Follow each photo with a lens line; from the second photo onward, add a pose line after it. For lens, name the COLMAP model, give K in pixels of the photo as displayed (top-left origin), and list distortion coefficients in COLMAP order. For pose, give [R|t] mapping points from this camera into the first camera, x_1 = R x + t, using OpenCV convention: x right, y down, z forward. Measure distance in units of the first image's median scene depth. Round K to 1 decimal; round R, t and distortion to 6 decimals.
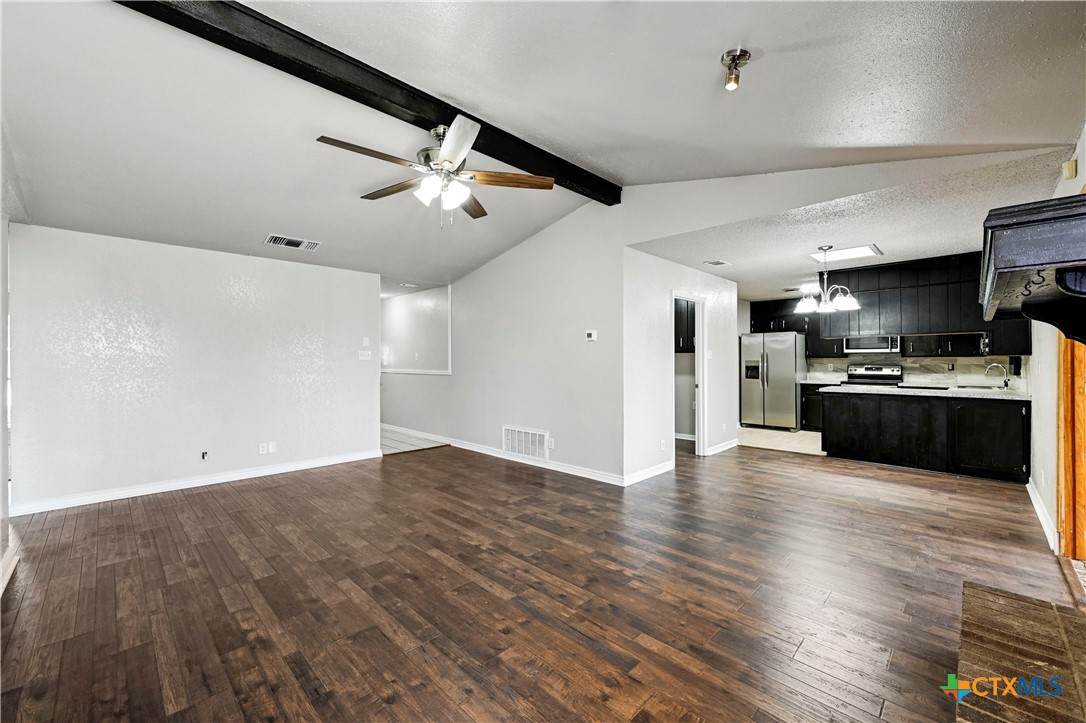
lens RADIAL K [[436.7, 0, 544.9], [0, 436.7, 363.6], [0, 0, 1]] dist [-0.000558, 0.000049]
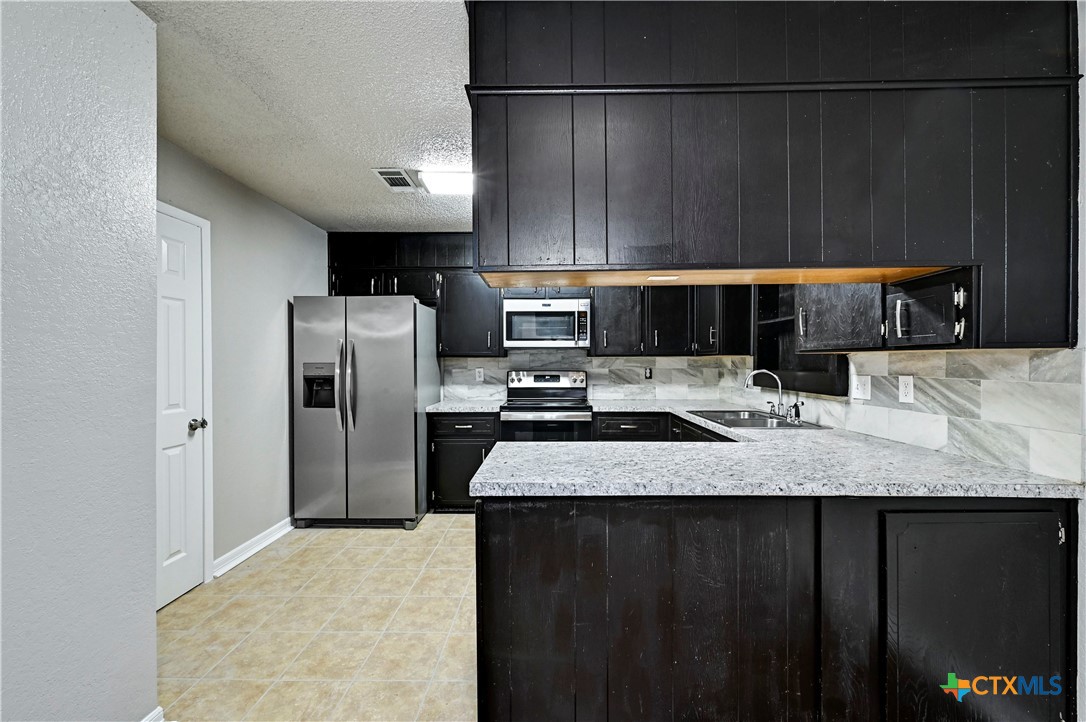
lens RADIAL K [[434.8, 0, 542.0], [0, 434.8, 360.0], [0, 0, 1]] dist [-0.006904, 0.001535]
pose [[0.729340, 0.001862, 0.684149, 0.577331], [0.004808, 0.999958, -0.007847, -0.008802], [-0.684135, 0.009013, 0.729300, 0.931492]]
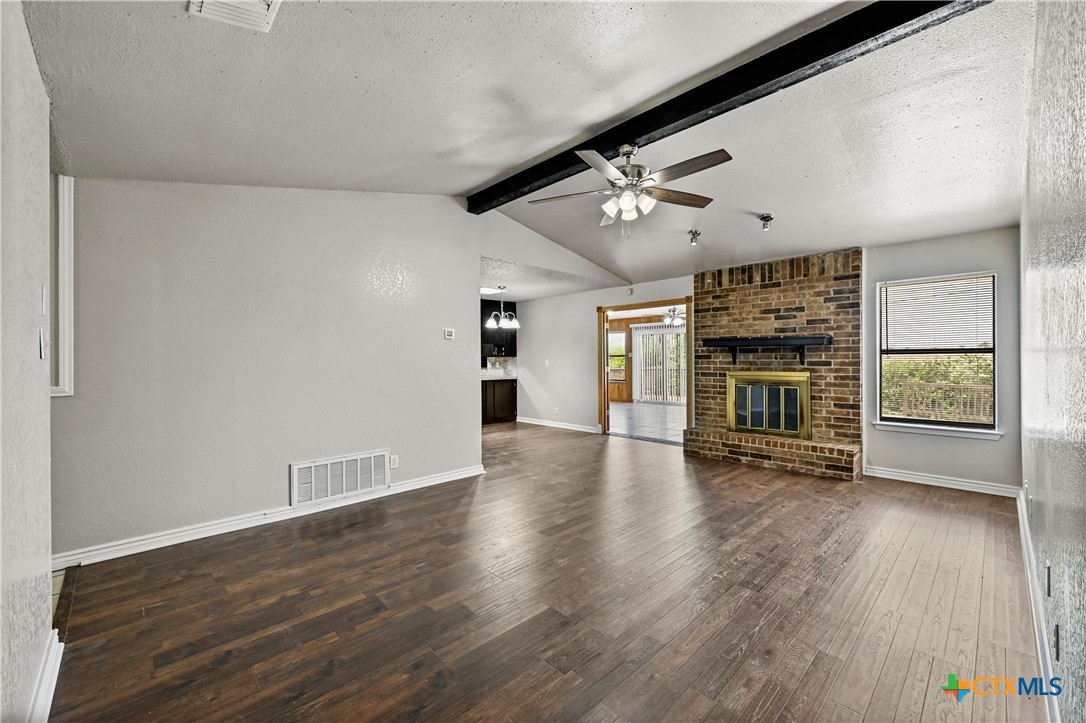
lens RADIAL K [[436.7, 0, 544.9], [0, 436.7, 356.1], [0, 0, 1]] dist [-0.000558, 0.000049]
pose [[0.028574, 0.007857, 0.999561, -0.828536], [0.013184, 0.999879, -0.008236, -0.003427], [-0.999505, 0.013414, 0.028467, 0.727846]]
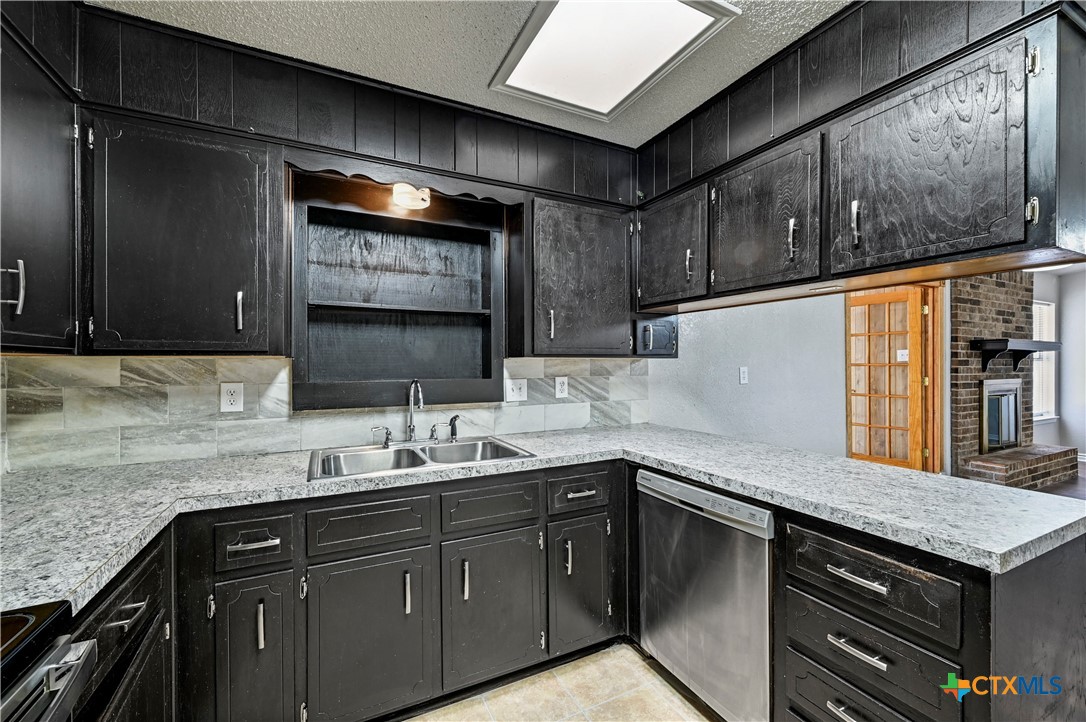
lens RADIAL K [[434.8, 0, 537.1], [0, 434.8, 365.7], [0, 0, 1]] dist [-0.006904, 0.001535]
pose [[-0.942493, 0.005493, 0.334180, 0.945364], [0.008707, 0.999929, 0.008119, -0.013313], [-0.334111, 0.010561, -0.942474, 1.480963]]
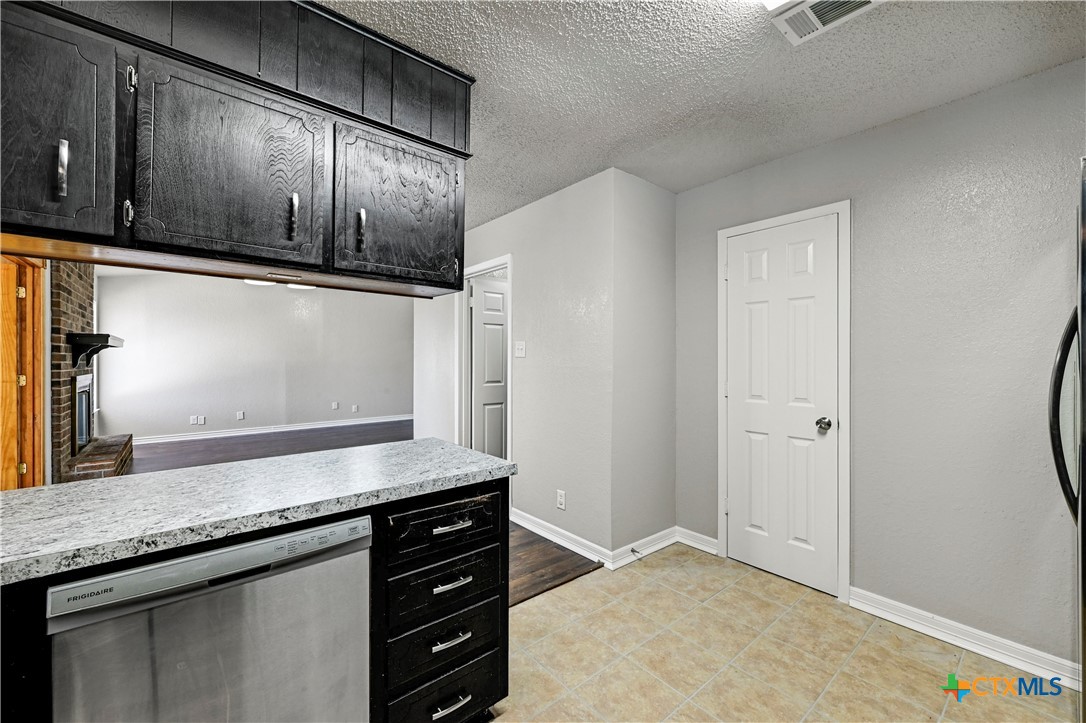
lens RADIAL K [[436.7, 0, 547.8], [0, 436.7, 359.6], [0, 0, 1]] dist [-0.000558, 0.000049]
pose [[-0.095535, 0.005830, -0.995409, 1.136395], [-0.006204, 0.999960, 0.006452, -0.011825], [0.995407, 0.006792, -0.095495, 1.310621]]
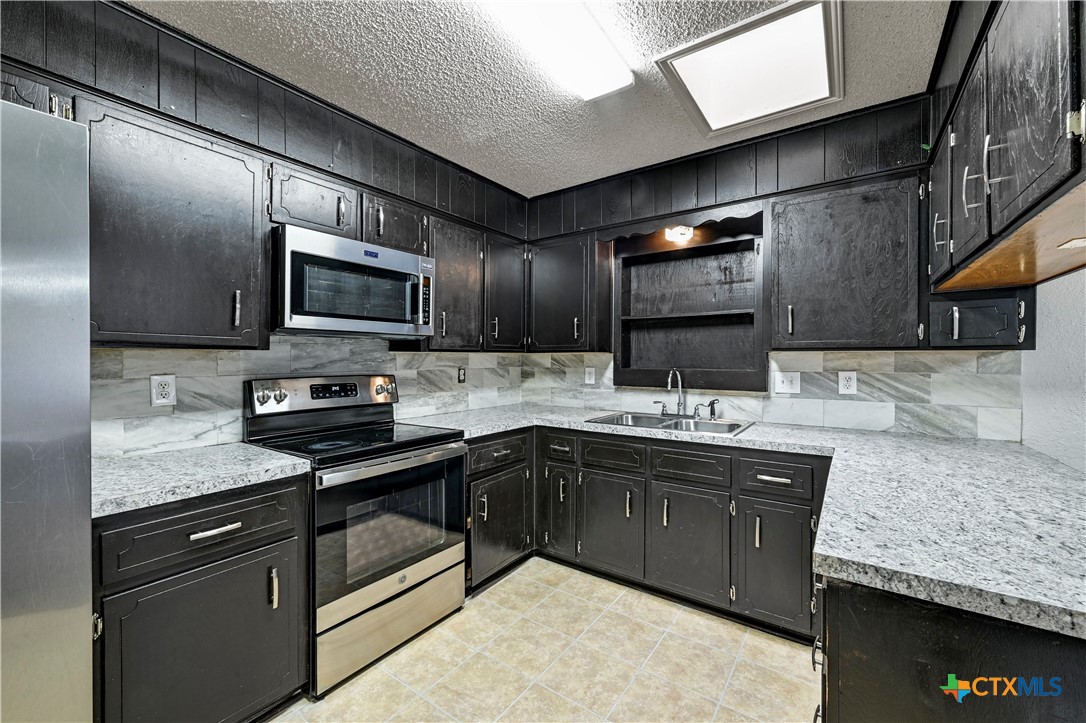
lens RADIAL K [[436.7, 0, 546.2], [0, 436.7, 358.3], [0, 0, 1]] dist [-0.000558, 0.000049]
pose [[-0.154845, 0.000745, 0.987938, 0.672563], [0.005698, 0.999984, 0.000139, -0.012173], [-0.987922, 0.005650, -0.154847, 1.387198]]
